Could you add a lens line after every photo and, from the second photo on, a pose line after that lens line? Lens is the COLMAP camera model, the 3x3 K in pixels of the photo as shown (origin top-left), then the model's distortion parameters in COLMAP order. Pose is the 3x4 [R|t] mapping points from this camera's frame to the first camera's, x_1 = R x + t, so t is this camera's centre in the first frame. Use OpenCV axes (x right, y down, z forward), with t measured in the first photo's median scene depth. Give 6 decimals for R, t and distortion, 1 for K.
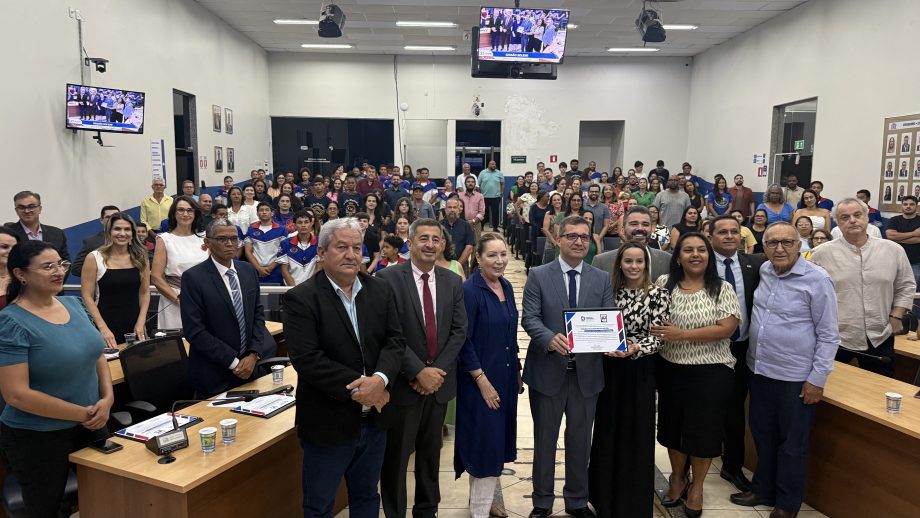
lens RADIAL K [[600.0, 0, 460.9], [0, 600.0, 258.2], [0, 0, 1]] dist [0.055577, -0.063093]
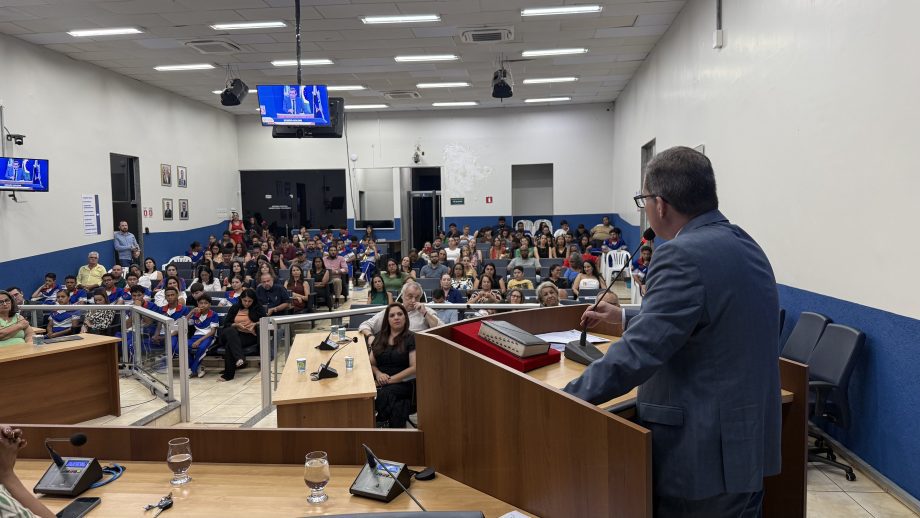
lens RADIAL K [[600.9, 0, 457.4], [0, 600.9, 258.2], [0, 0, 1]] dist [0.053316, -0.060444]
pose [[0.992039, -0.020242, -0.124290, 0.421413], [0.011262, 0.997303, -0.072532, 0.032250], [0.125423, 0.070554, 0.989591, -0.133575]]
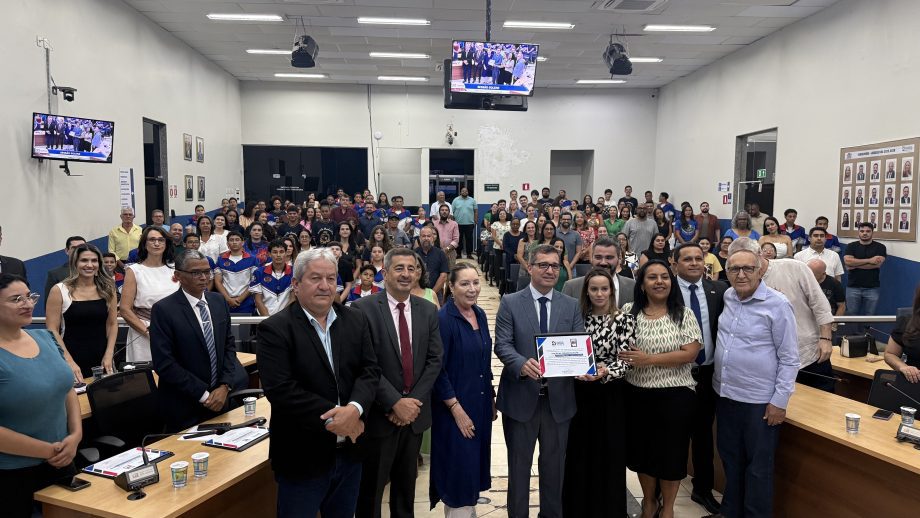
lens RADIAL K [[602.3, 0, 457.9], [0, 602.3, 257.0], [0, 0, 1]] dist [0.044728, -0.044659]
pose [[0.999256, -0.008253, 0.037686, -0.000088], [0.010028, 0.998837, -0.047153, -0.000528], [-0.037253, 0.047496, 0.998177, -0.007946]]
